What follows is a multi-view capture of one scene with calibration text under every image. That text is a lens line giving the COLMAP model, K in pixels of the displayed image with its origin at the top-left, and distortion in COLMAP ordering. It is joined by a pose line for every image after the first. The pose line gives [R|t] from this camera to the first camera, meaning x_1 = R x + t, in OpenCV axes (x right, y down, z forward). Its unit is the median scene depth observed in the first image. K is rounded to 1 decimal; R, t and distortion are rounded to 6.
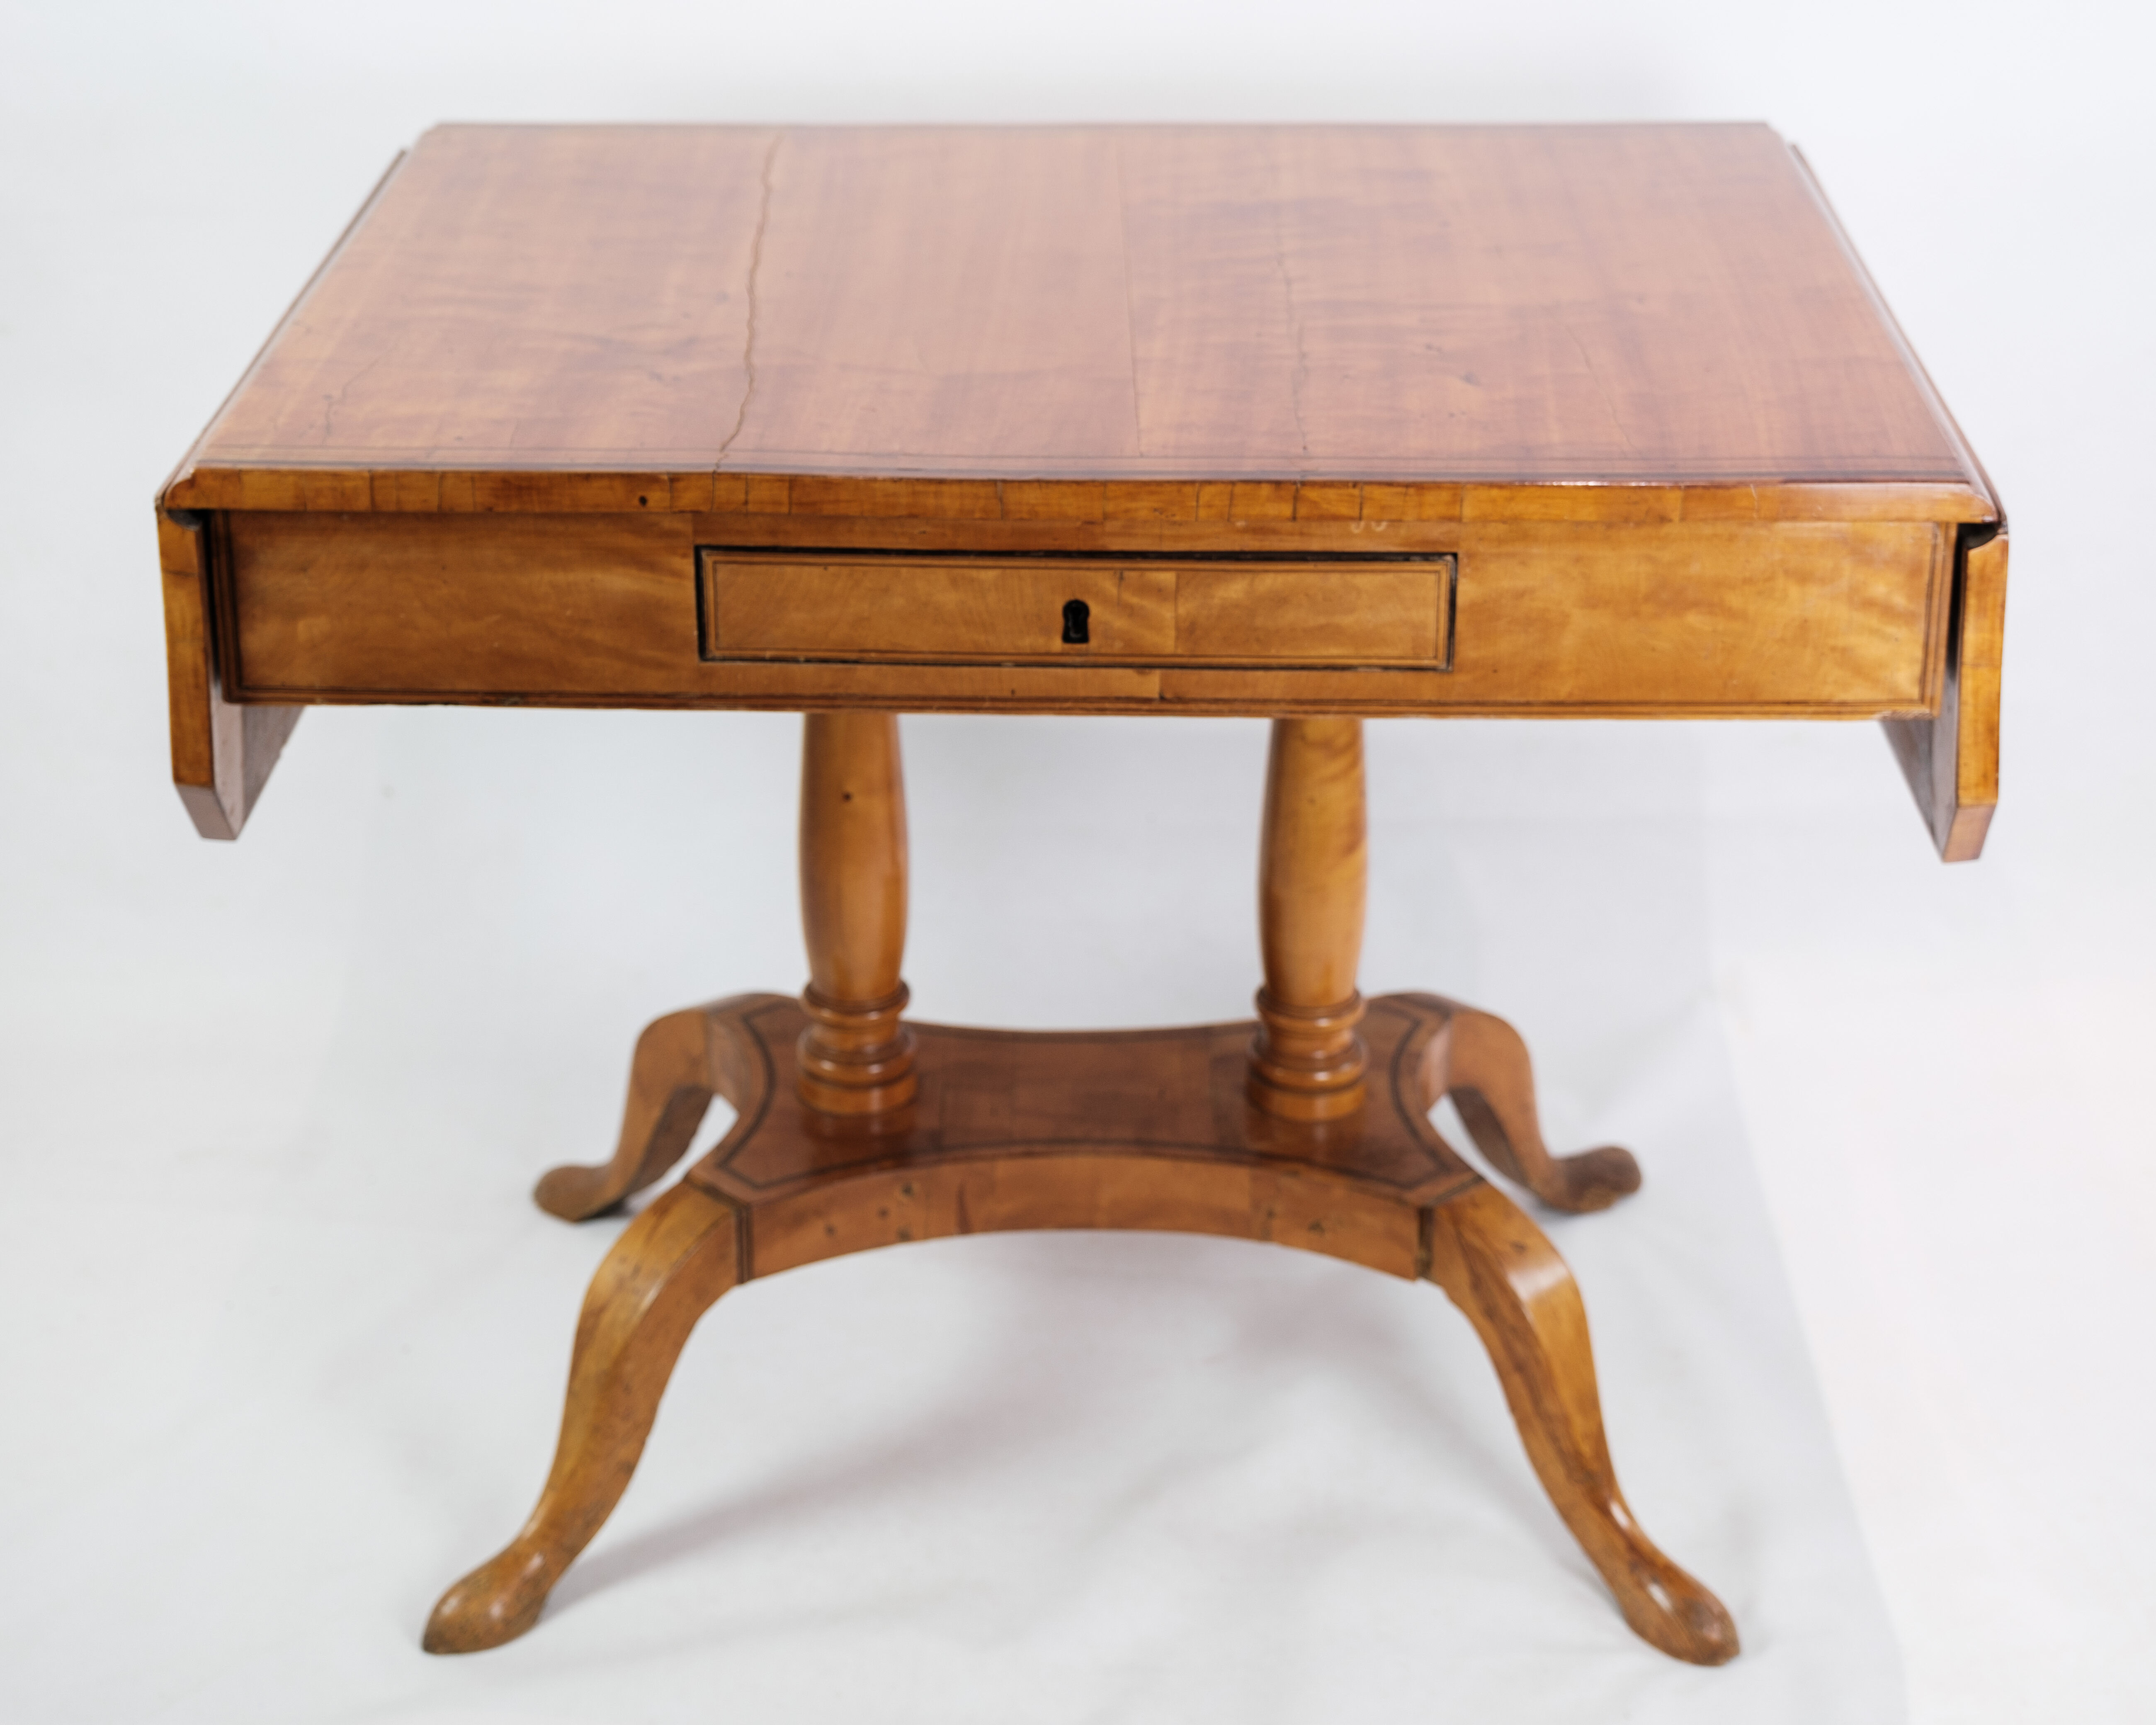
lens RADIAL K [[3898.1, 0, 1023.1], [0, 3898.1, 928.8], [0, 0, 1]] dist [0.057980, 0.000000]
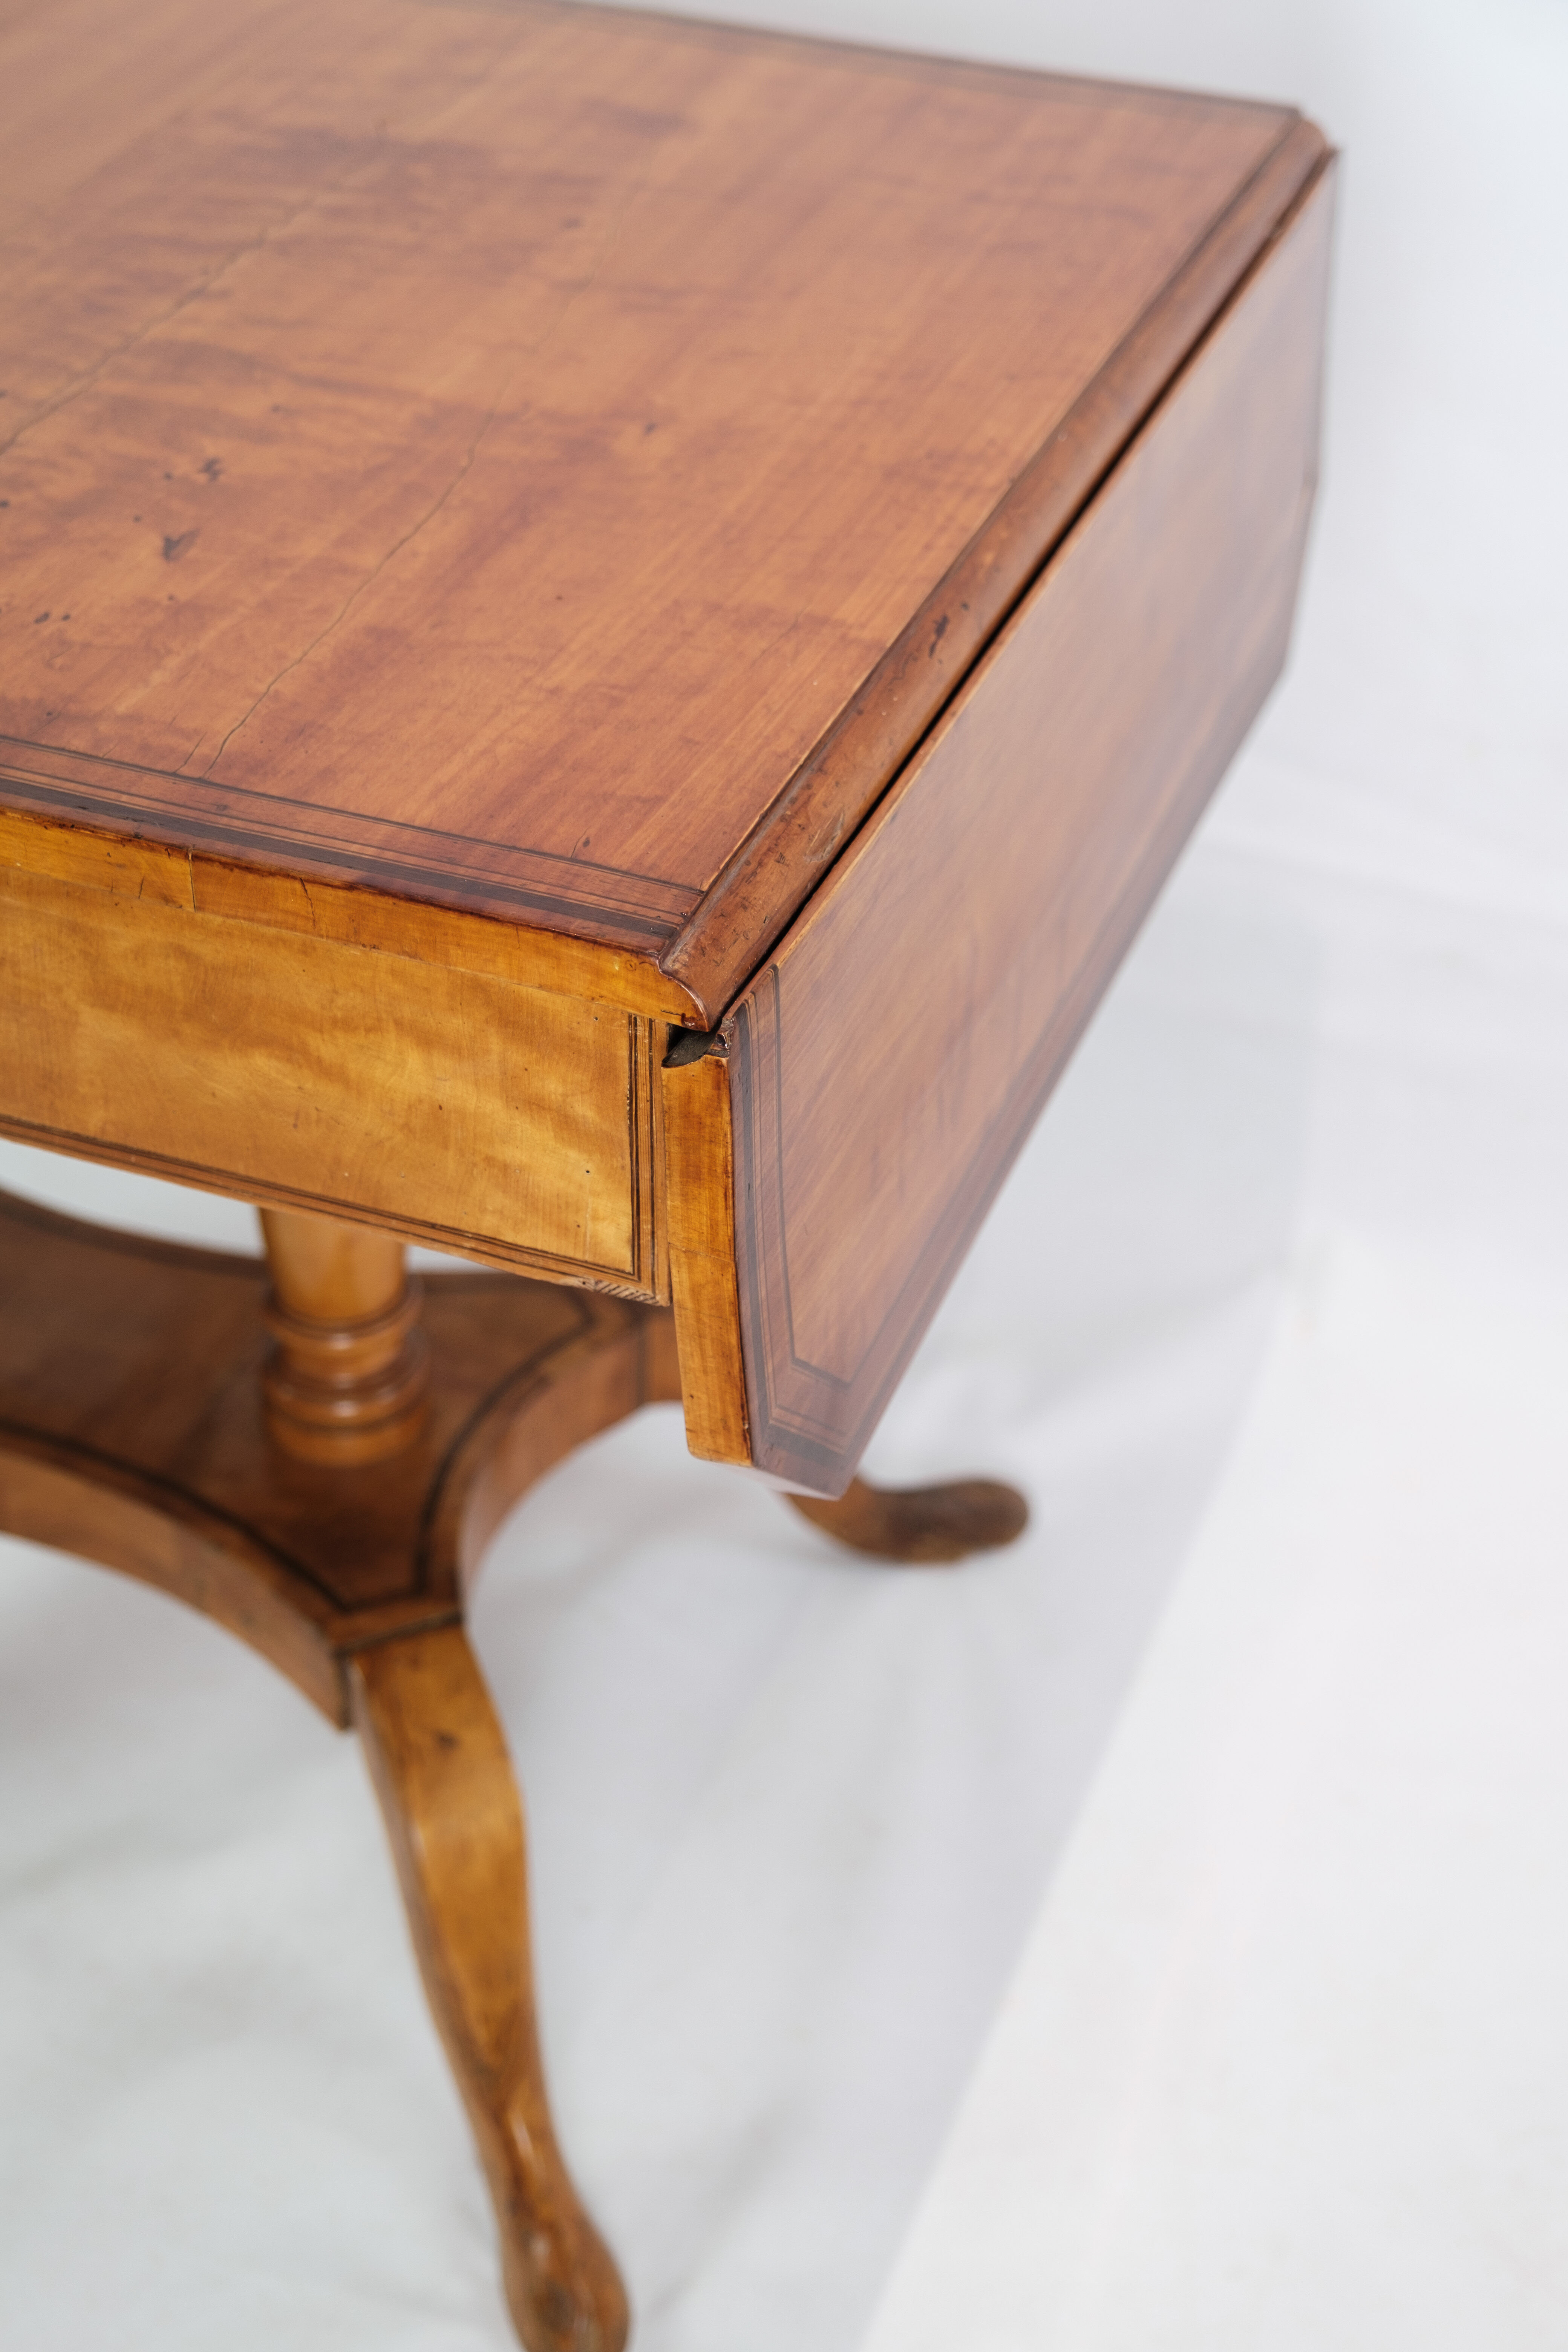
lens RADIAL K [[3555.7, 0, 794.8], [0, 3555.7, 1236.8], [0, 0, 1]] dist [-0.009578, 0.000000]
pose [[0.946515, 0.220848, -0.235235, 0.372339], [-0.170602, 0.961350, 0.216104, -0.180207], [0.273869, -0.164414, 0.947609, 0.509435]]
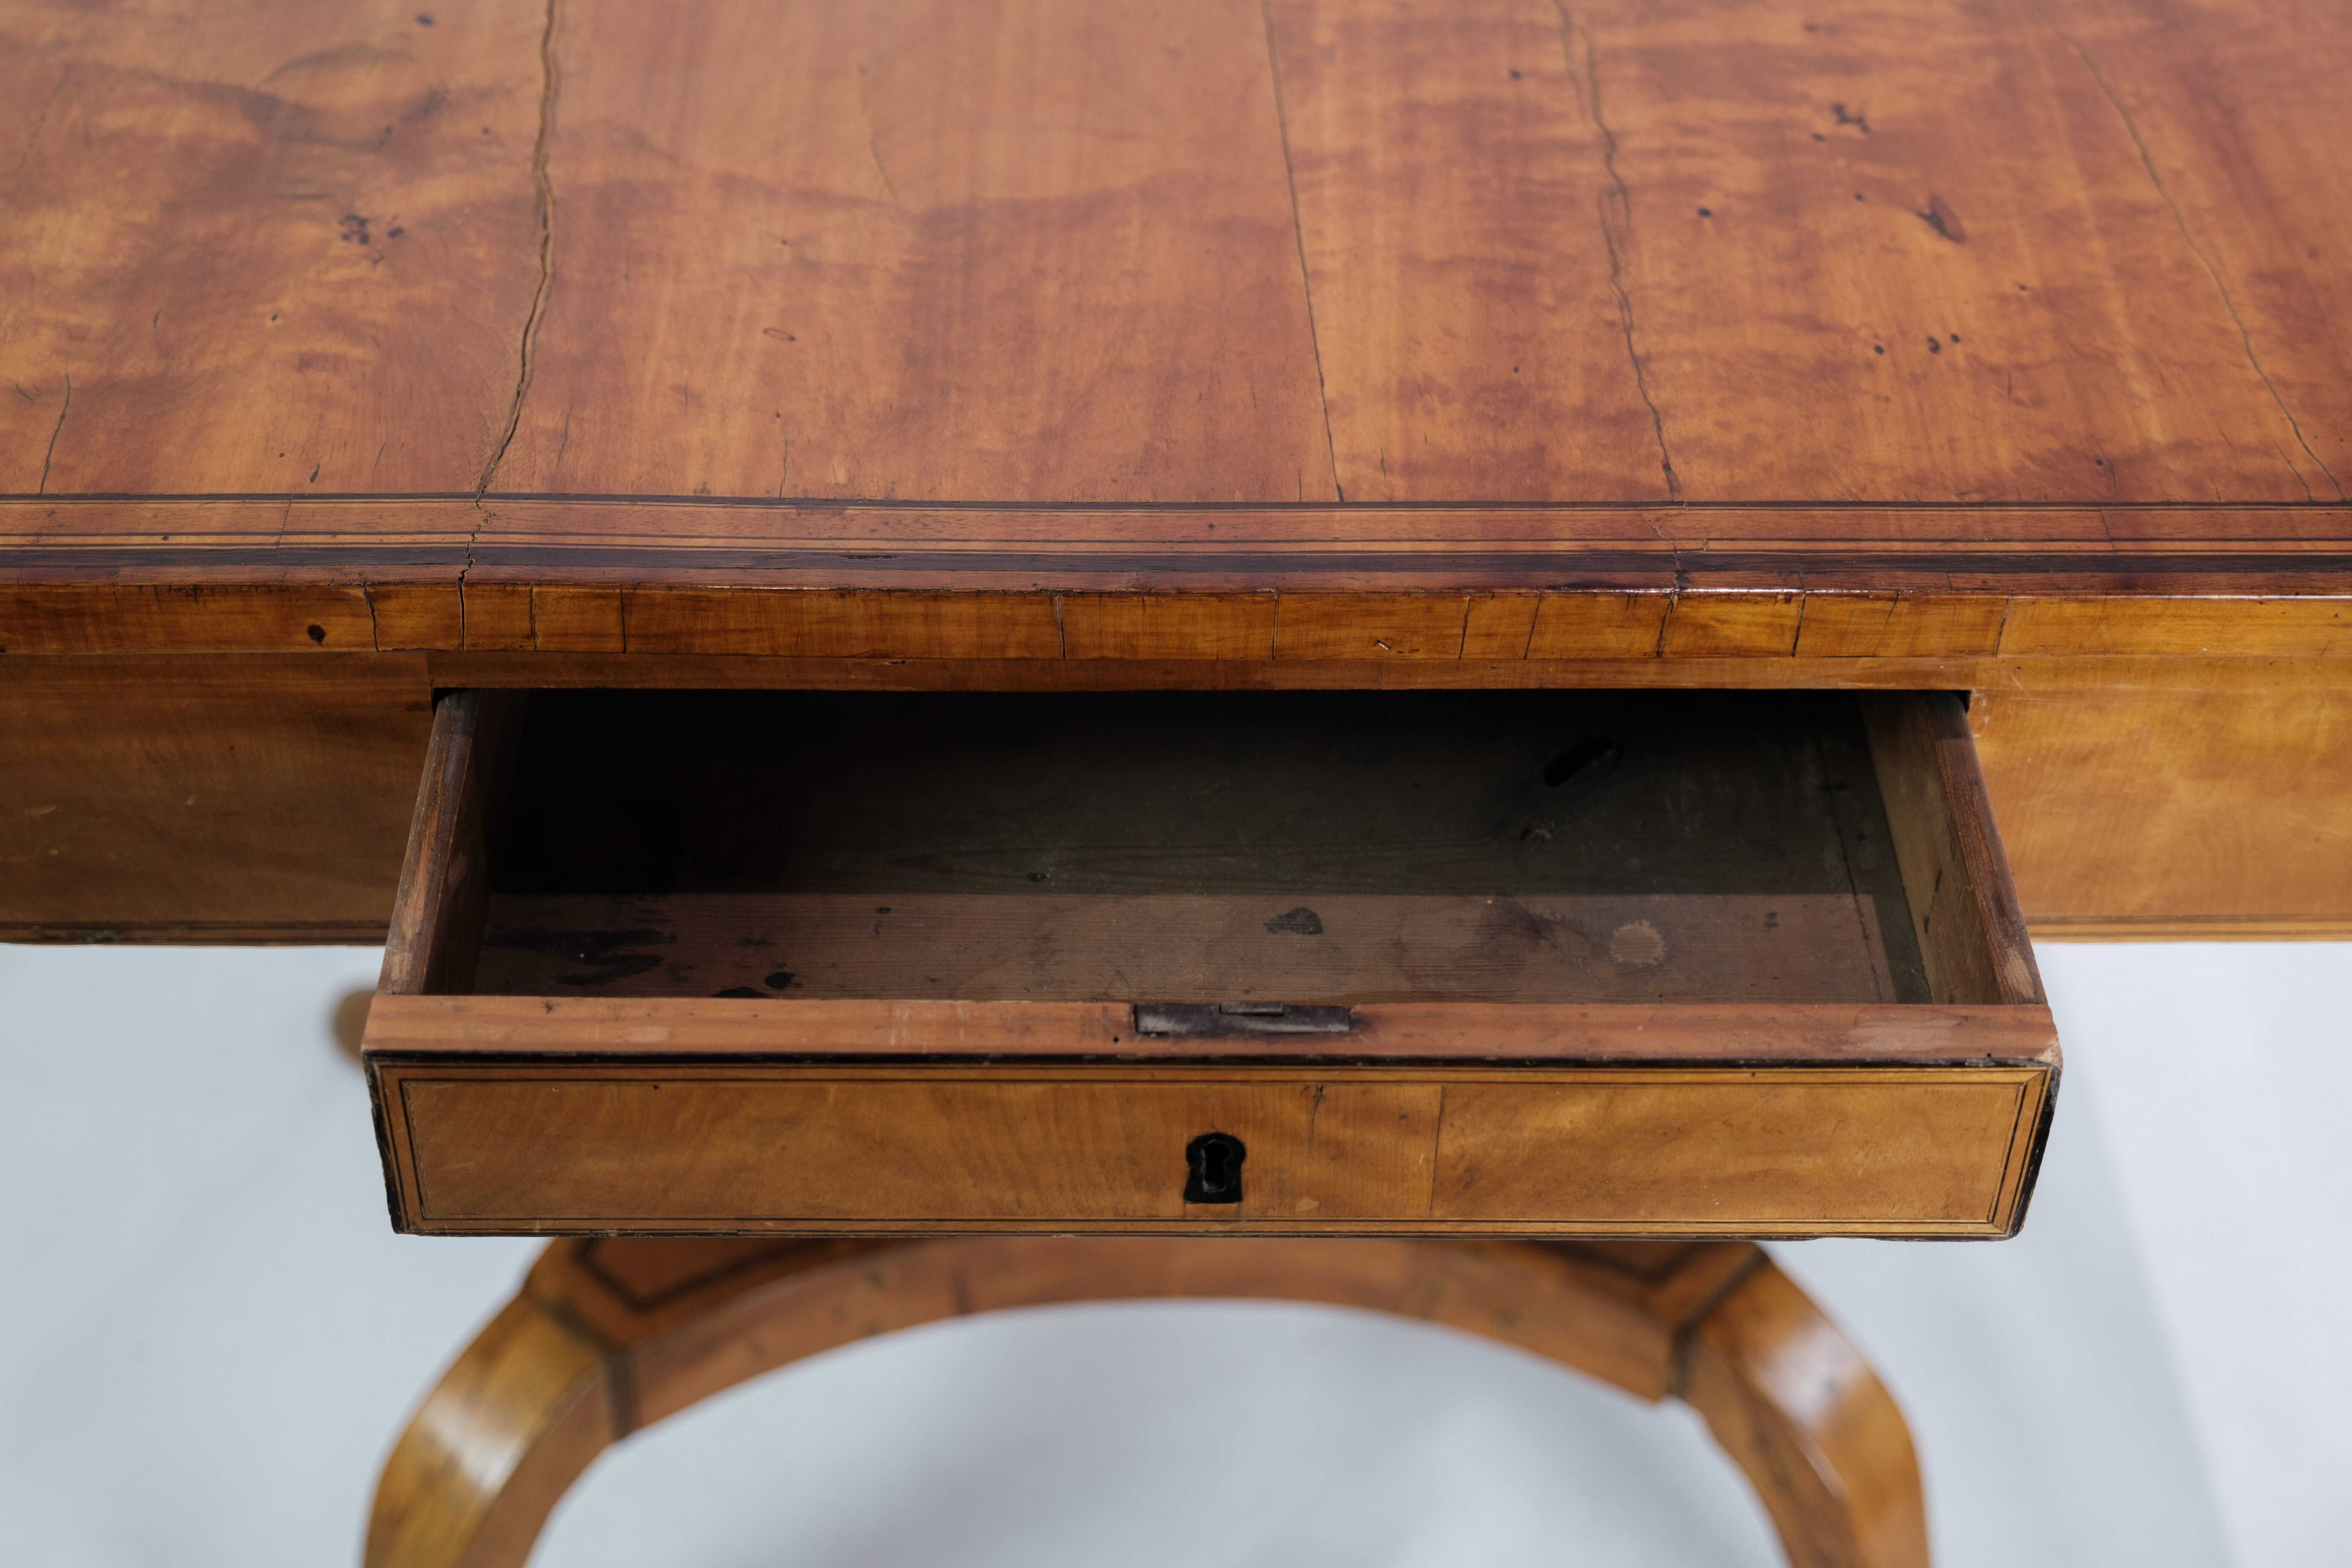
lens RADIAL K [[3555.7, 0, 1154.2], [0, 3555.7, 788.8], [0, 0, 1]] dist [-0.009578, 0.000000]
pose [[0.998137, -0.020252, 0.057555, -0.019514], [0.003864, 0.962397, 0.271619, -0.205105], [-0.060892, -0.270890, 0.960682, 0.554261]]
